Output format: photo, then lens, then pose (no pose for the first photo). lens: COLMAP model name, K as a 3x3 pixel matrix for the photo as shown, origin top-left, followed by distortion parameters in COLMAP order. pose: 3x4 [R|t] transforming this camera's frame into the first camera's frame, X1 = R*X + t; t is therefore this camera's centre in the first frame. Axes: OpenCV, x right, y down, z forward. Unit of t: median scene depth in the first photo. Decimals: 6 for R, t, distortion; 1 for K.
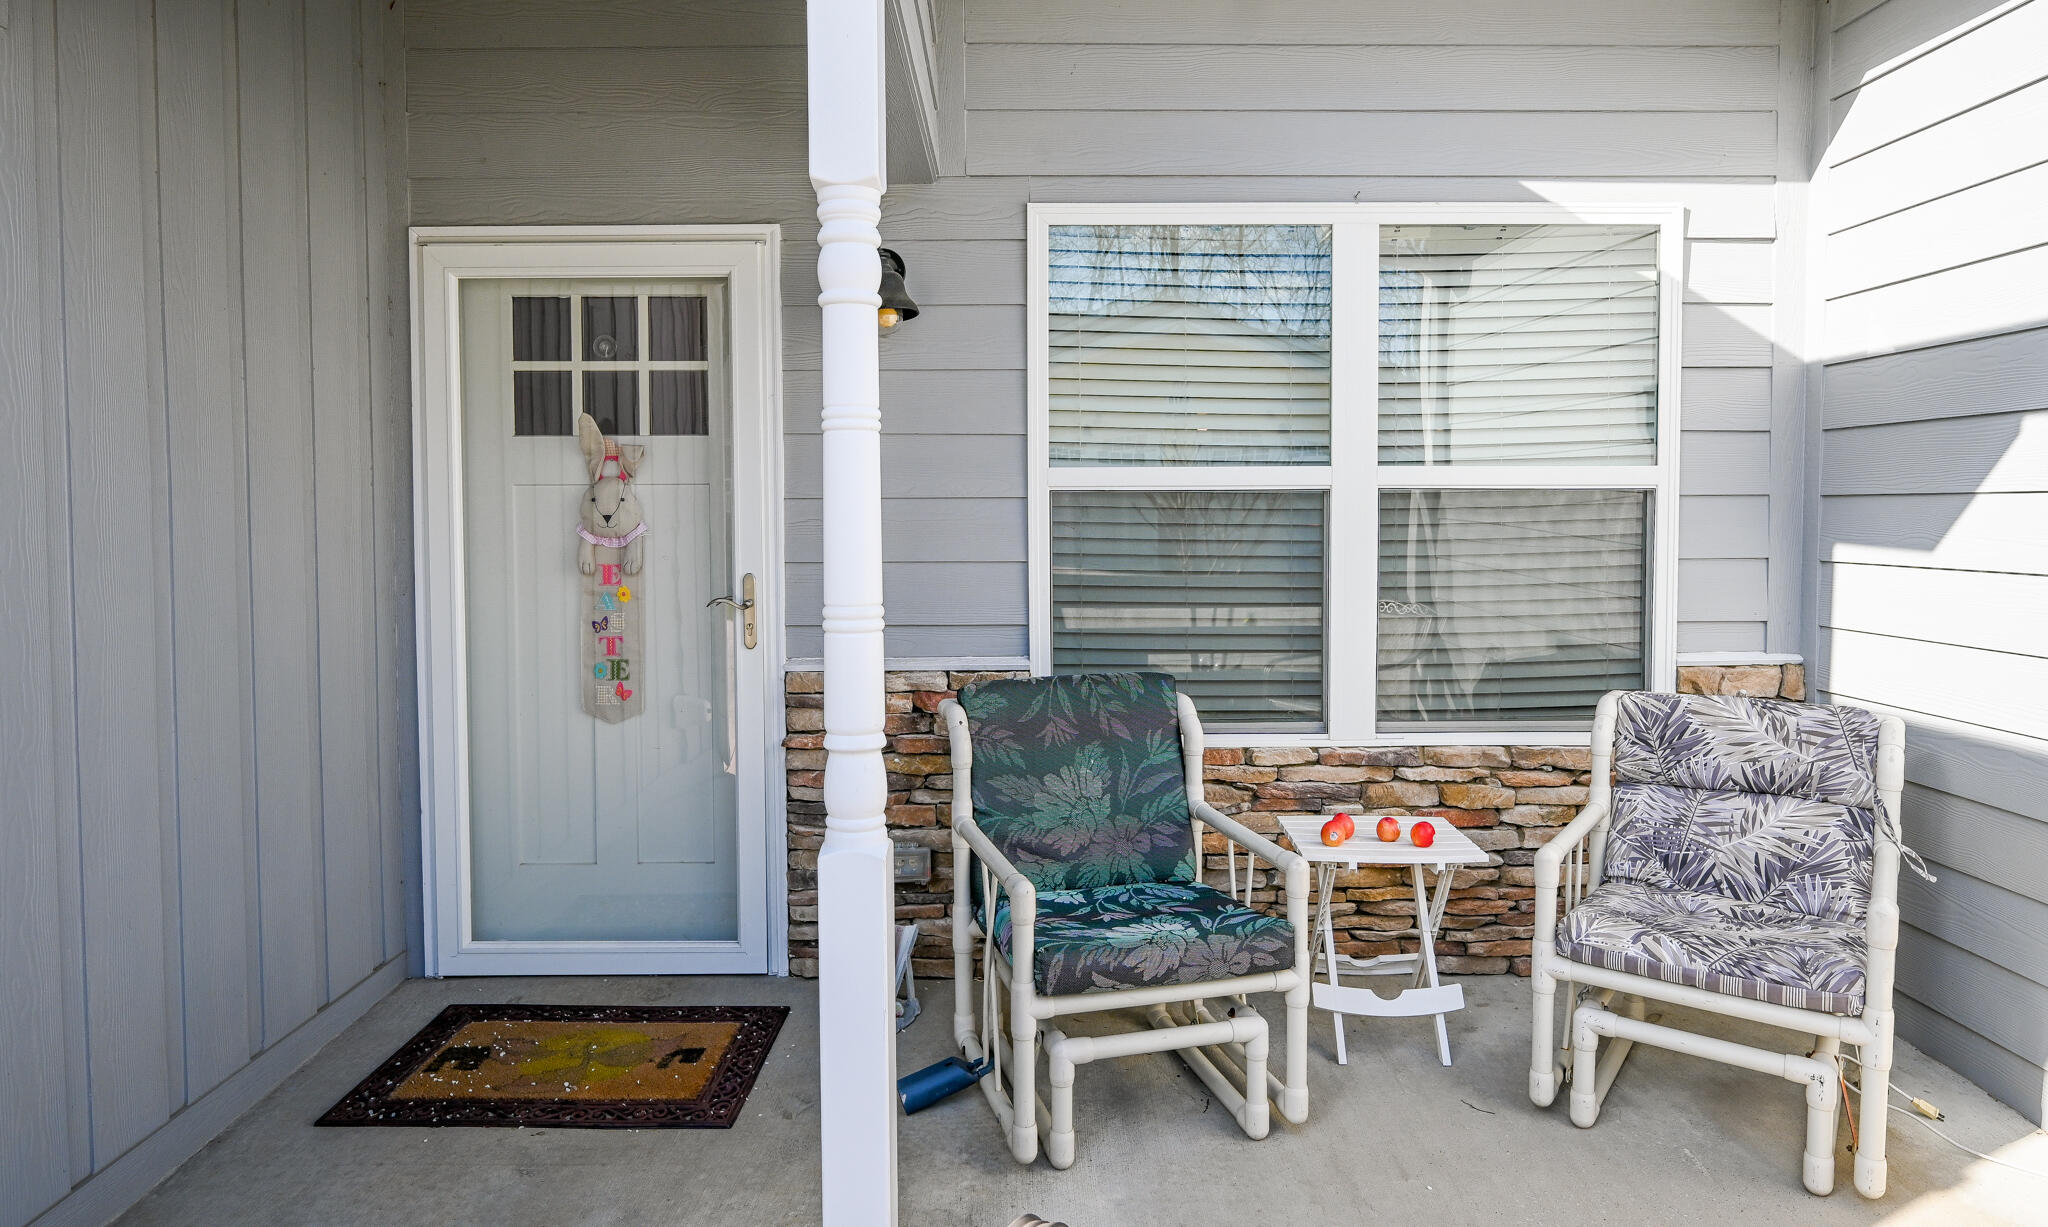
lens RADIAL K [[1246.1, 0, 1030.2], [0, 1246.1, 552.9], [0, 0, 1]] dist [-0.005735, 0.001420]
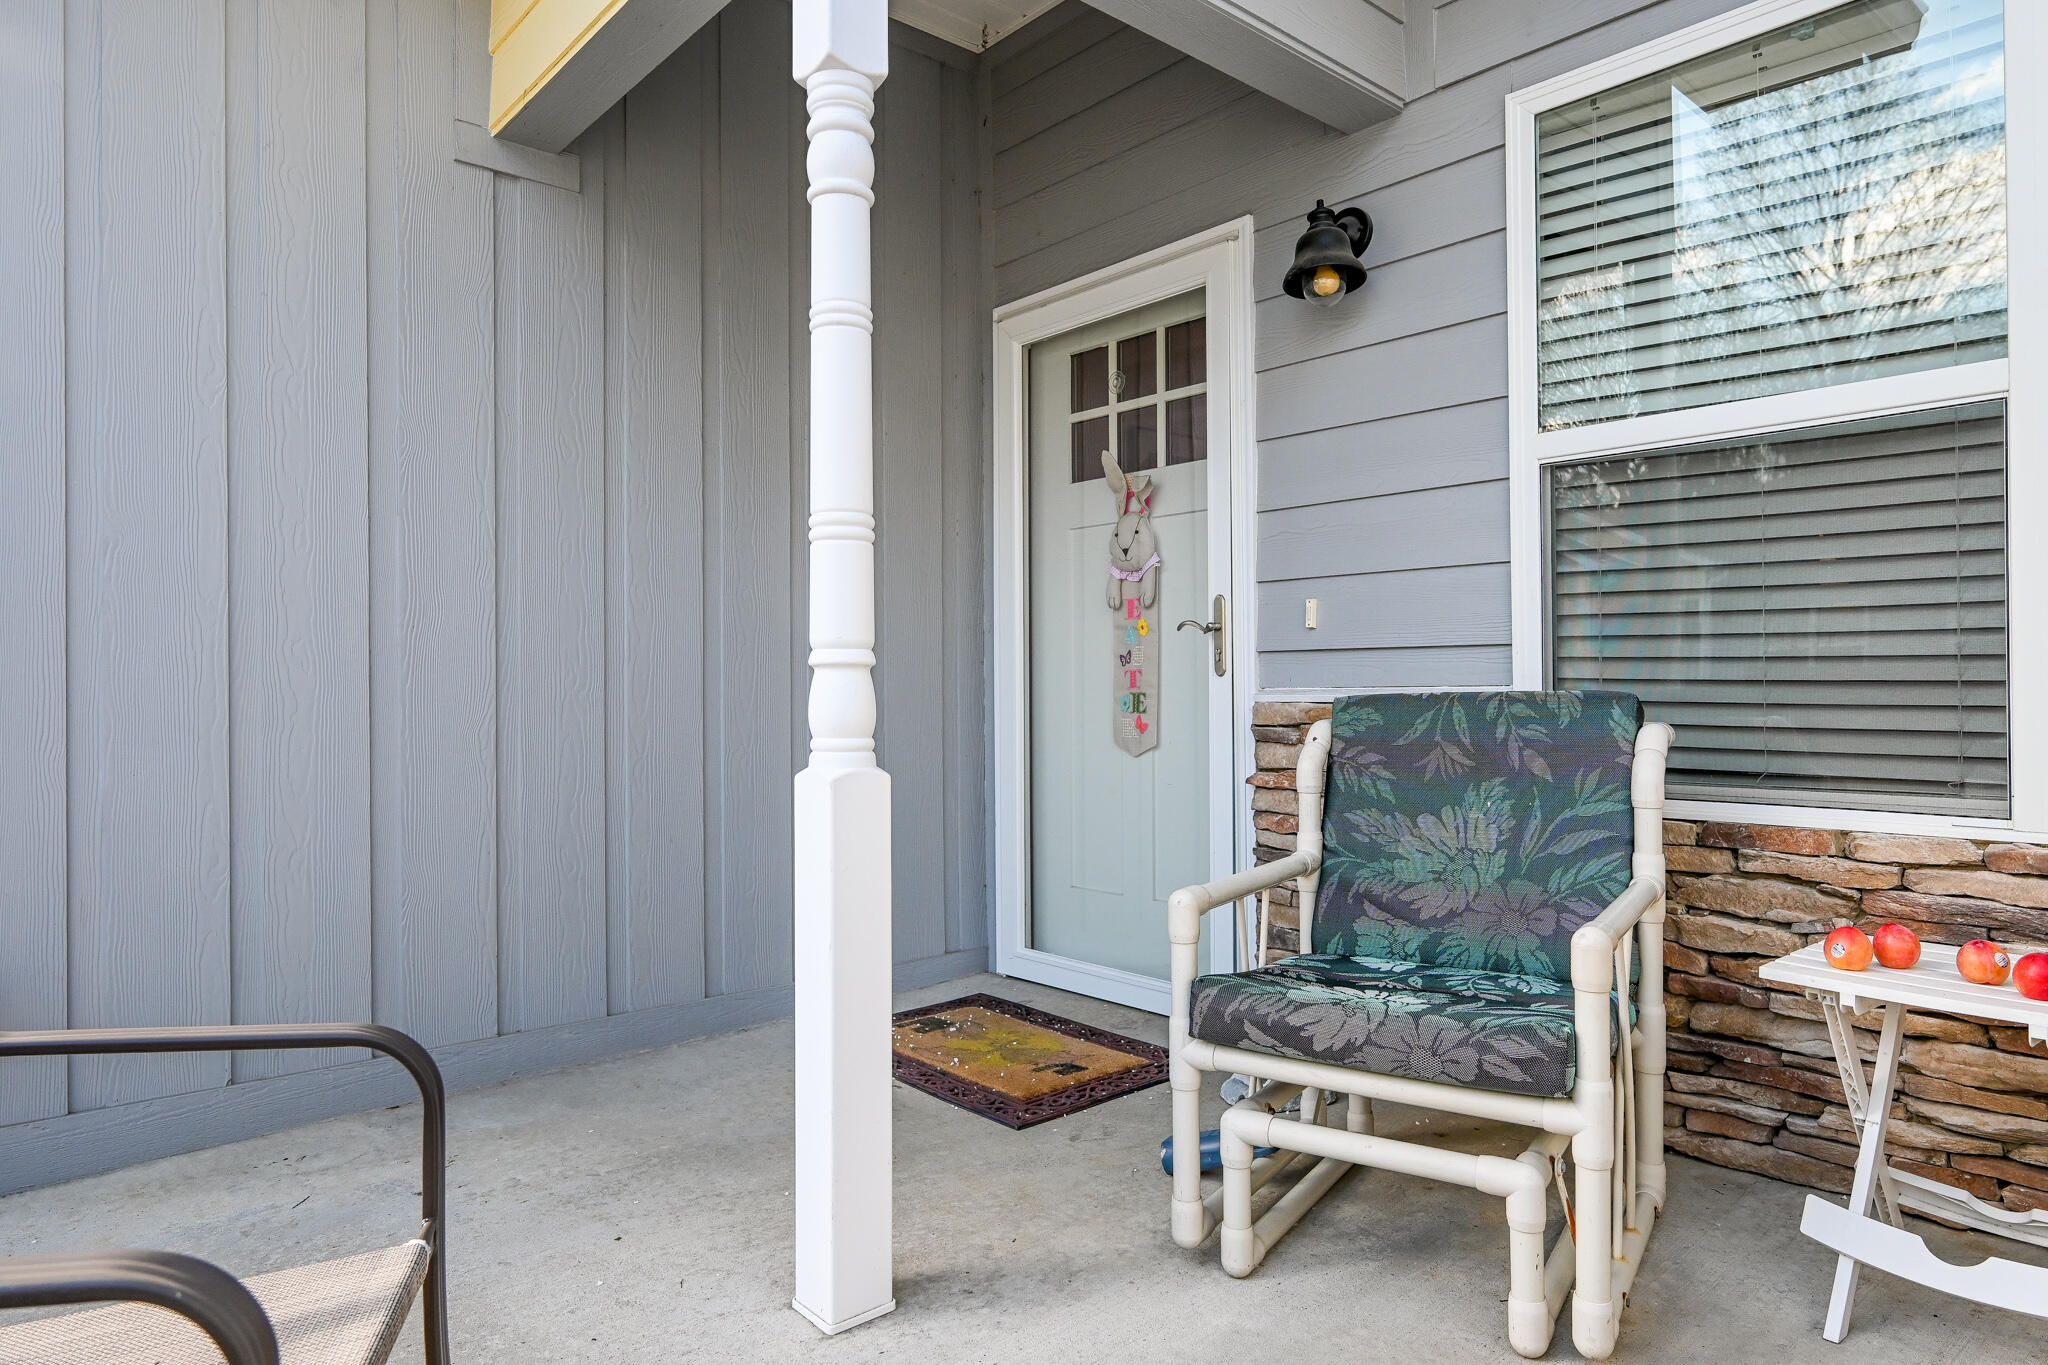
lens RADIAL K [[1248.0, 0, 1023.6], [0, 1248.0, 684.2], [0, 0, 1]] dist [-0.006848, 0.001704]
pose [[0.656361, -0.002670, -0.754443, 0.411457], [-0.022800, 0.999467, -0.023373, 0.116734], [0.754103, 0.032542, 0.655950, 0.299664]]
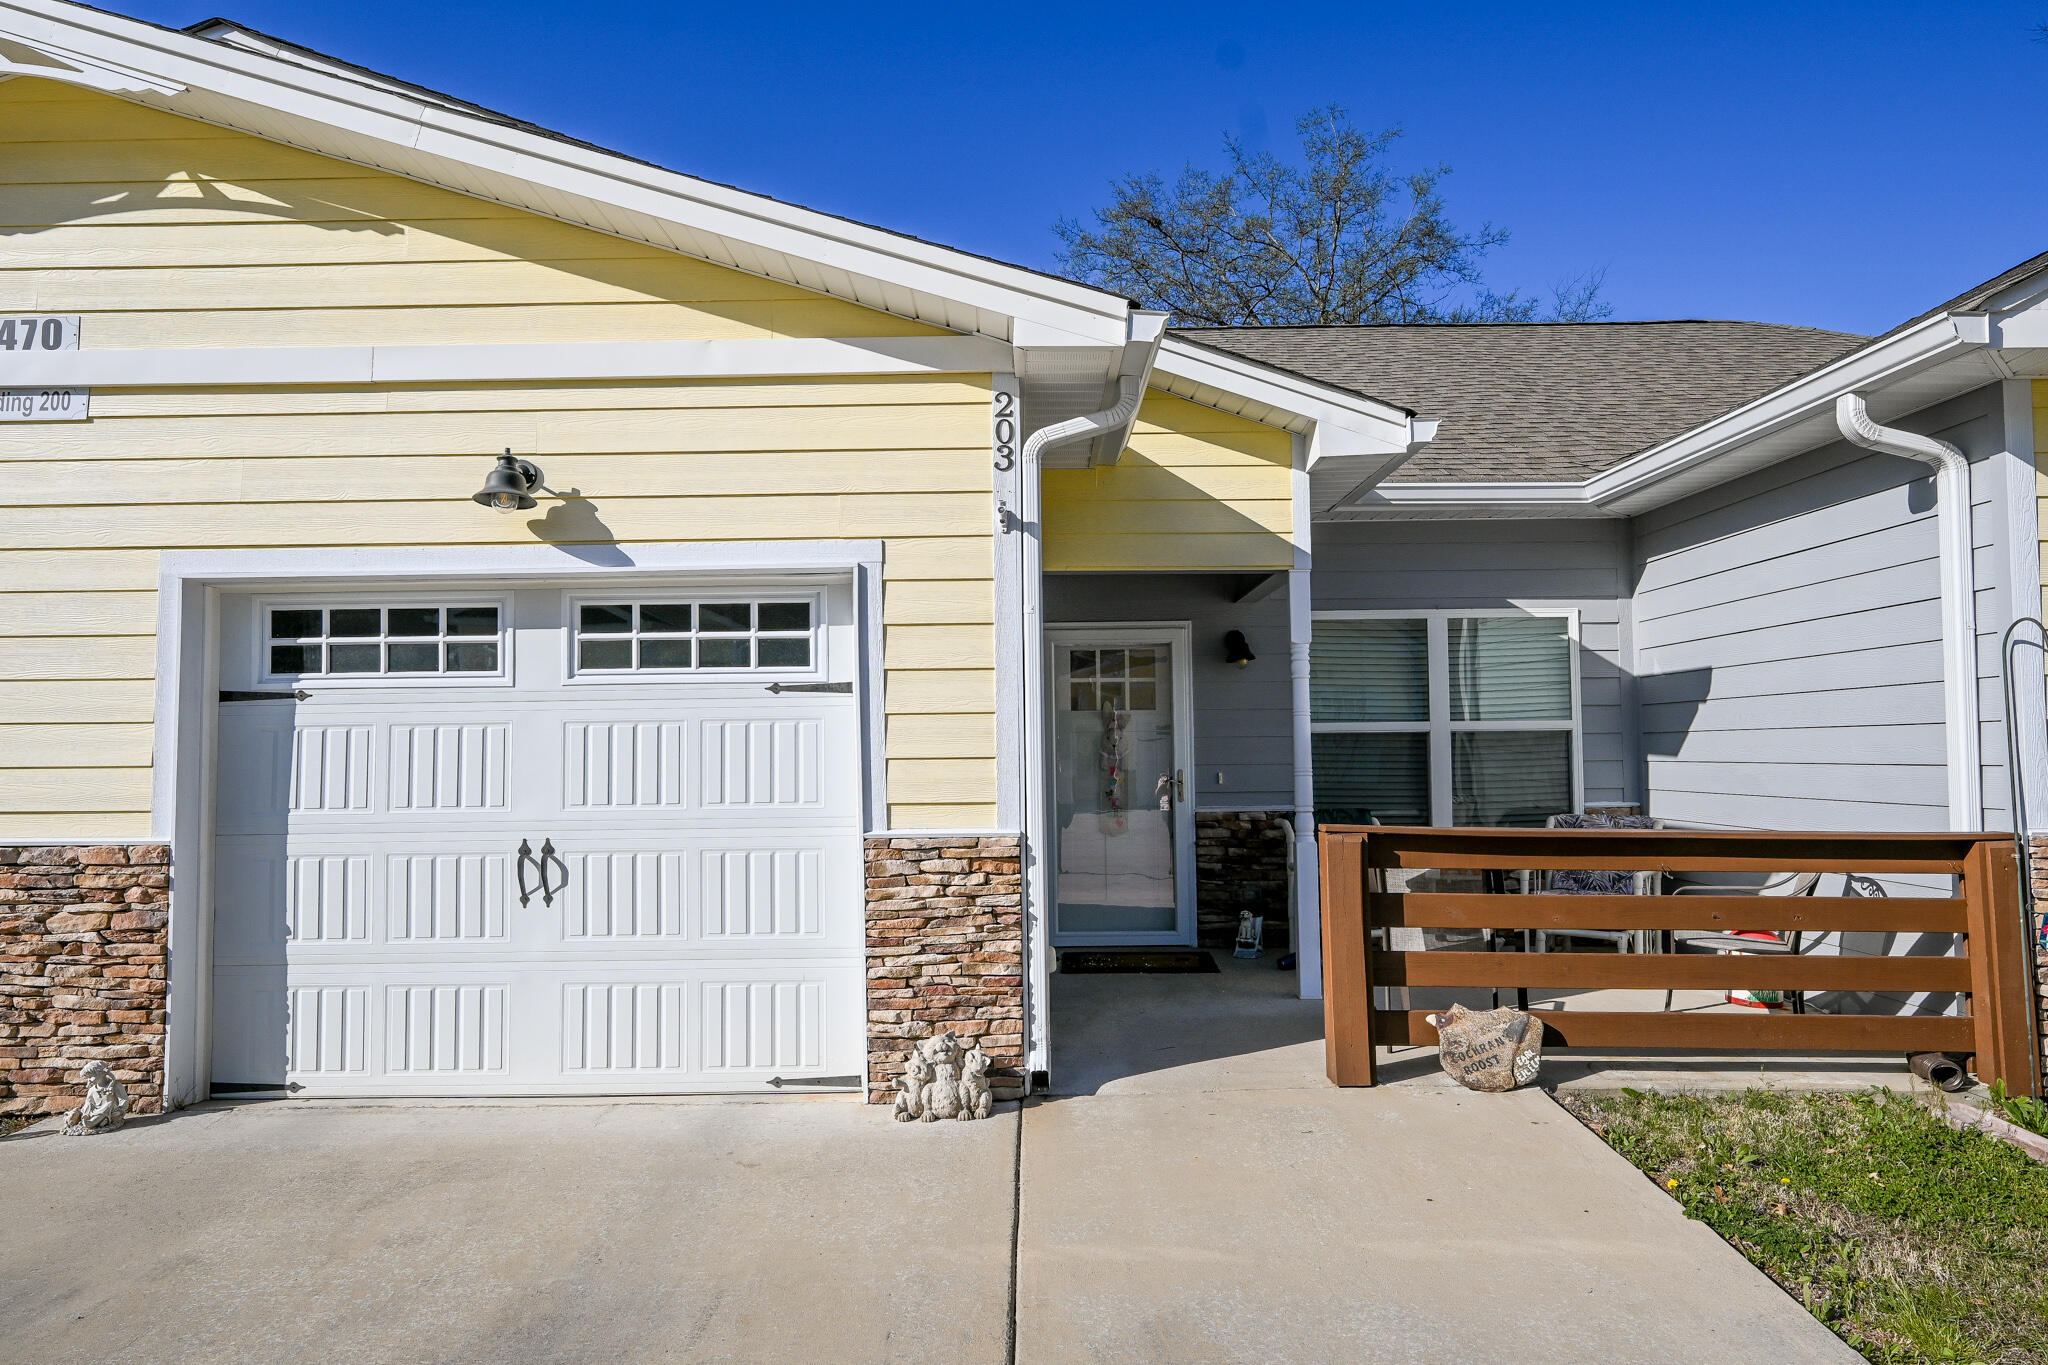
lens RADIAL K [[1248.0, 0, 1031.4], [0, 1248.0, 682.8], [0, 0, 1]] dist [-0.006848, 0.001704]
pose [[0.999803, -0.006454, -0.018771, -0.495278], [0.004731, 0.995889, -0.090464, 0.069865], [0.019278, 0.090357, 0.995723, -1.447818]]
